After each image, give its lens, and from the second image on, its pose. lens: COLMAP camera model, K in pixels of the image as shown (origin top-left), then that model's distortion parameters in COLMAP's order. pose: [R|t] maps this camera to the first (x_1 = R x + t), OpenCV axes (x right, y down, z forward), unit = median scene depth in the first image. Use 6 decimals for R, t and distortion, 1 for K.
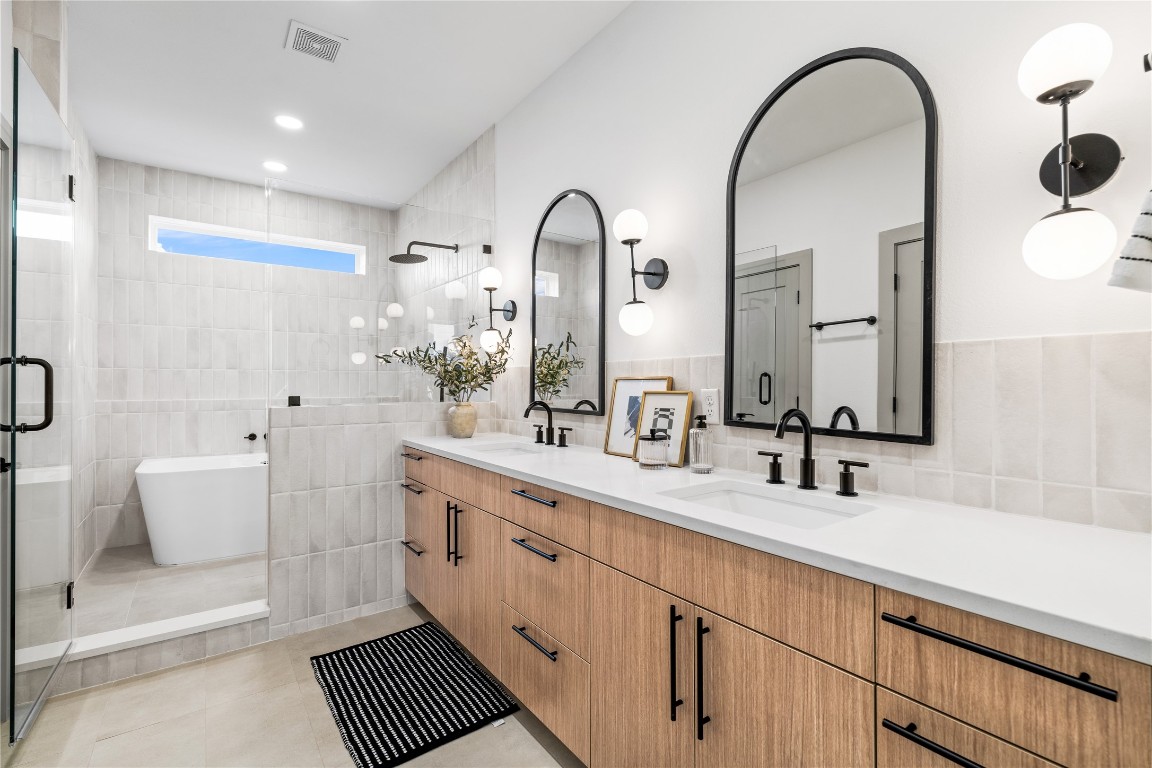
lens RADIAL K [[515.8, 0, 573.6], [0, 515.8, 382.6], [0, 0, 1]] dist [-0.003588, 0.001807]
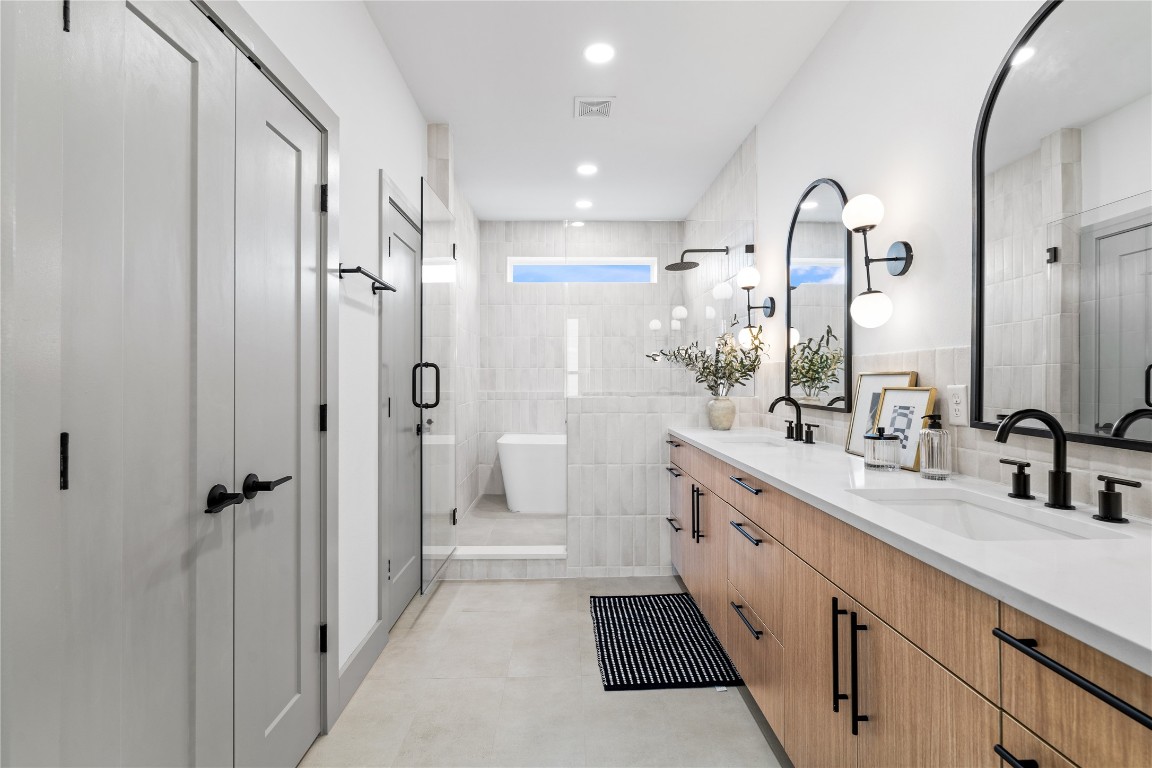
lens RADIAL K [[515.8, 0, 579.0], [0, 515.8, 379.5], [0, 0, 1]] dist [-0.003588, 0.001807]
pose [[0.828555, 0.000864, -0.559907, 0.192898], [0.000248, 0.999998, 0.001910, 0.000692], [0.559907, -0.001721, 0.828554, -0.067456]]
